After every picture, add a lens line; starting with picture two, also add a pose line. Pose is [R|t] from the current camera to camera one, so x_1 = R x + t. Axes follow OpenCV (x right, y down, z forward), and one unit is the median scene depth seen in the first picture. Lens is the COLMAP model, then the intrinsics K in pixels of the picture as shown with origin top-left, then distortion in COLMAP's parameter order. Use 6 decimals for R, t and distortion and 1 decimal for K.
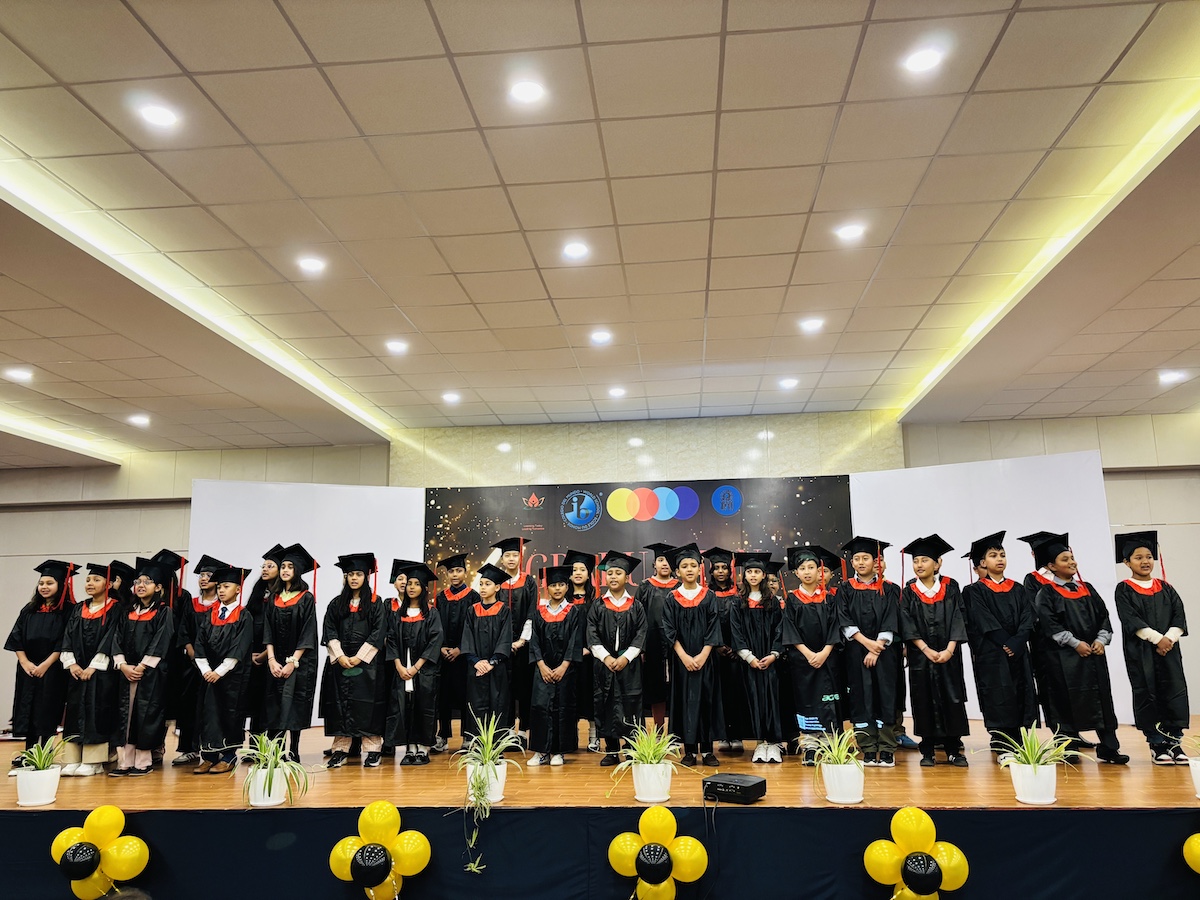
lens RADIAL K [[920.0, 0, 603.2], [0, 920.0, 455.9], [0, 0, 1]] dist [0.065515, -0.069253]
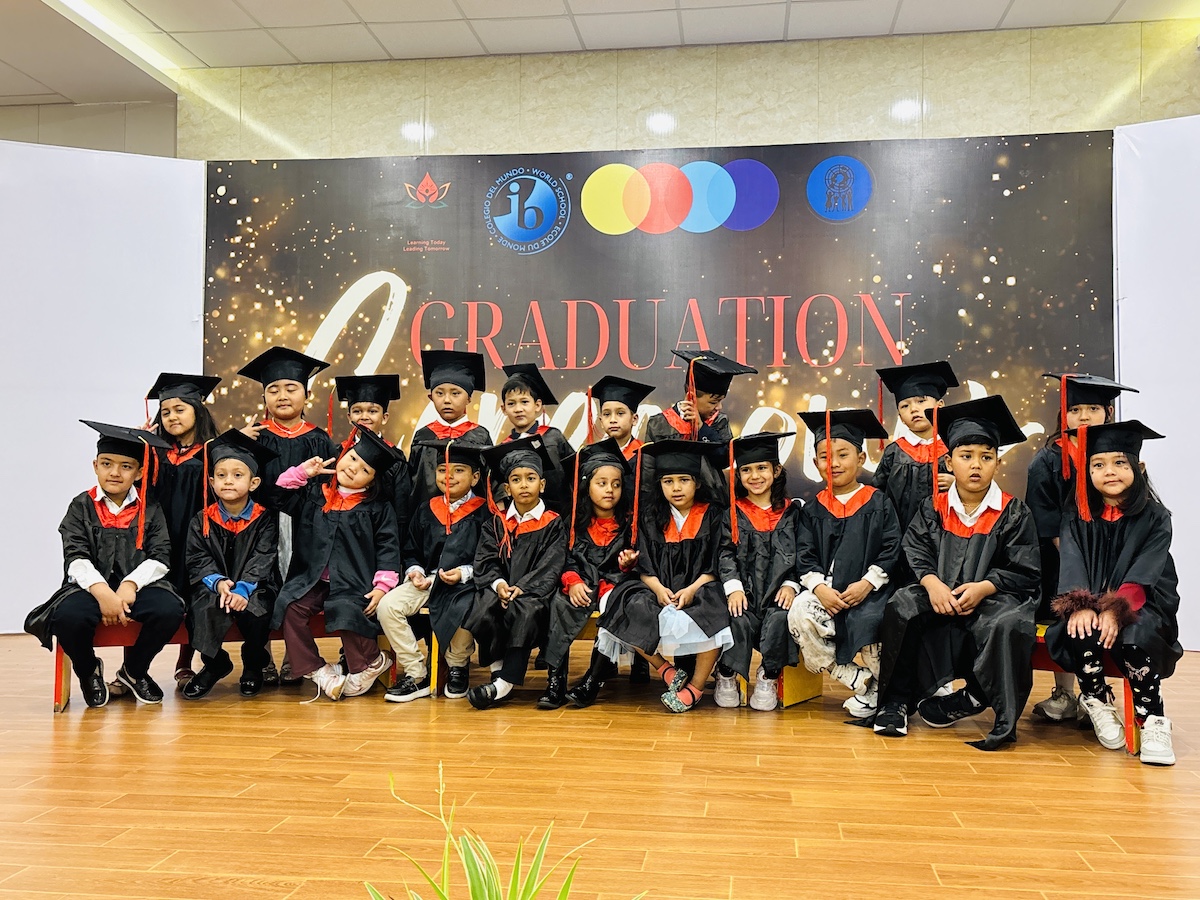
lens RADIAL K [[1138.7, 0, 603.5], [0, 1138.7, 440.6], [0, 0, 1]] dist [0.025384, 0.000000]
pose [[0.999042, 0.020473, -0.038688, 0.041244], [-0.014651, 0.989296, 0.145182, 0.092463], [0.041247, -0.144476, 0.988648, 0.411426]]
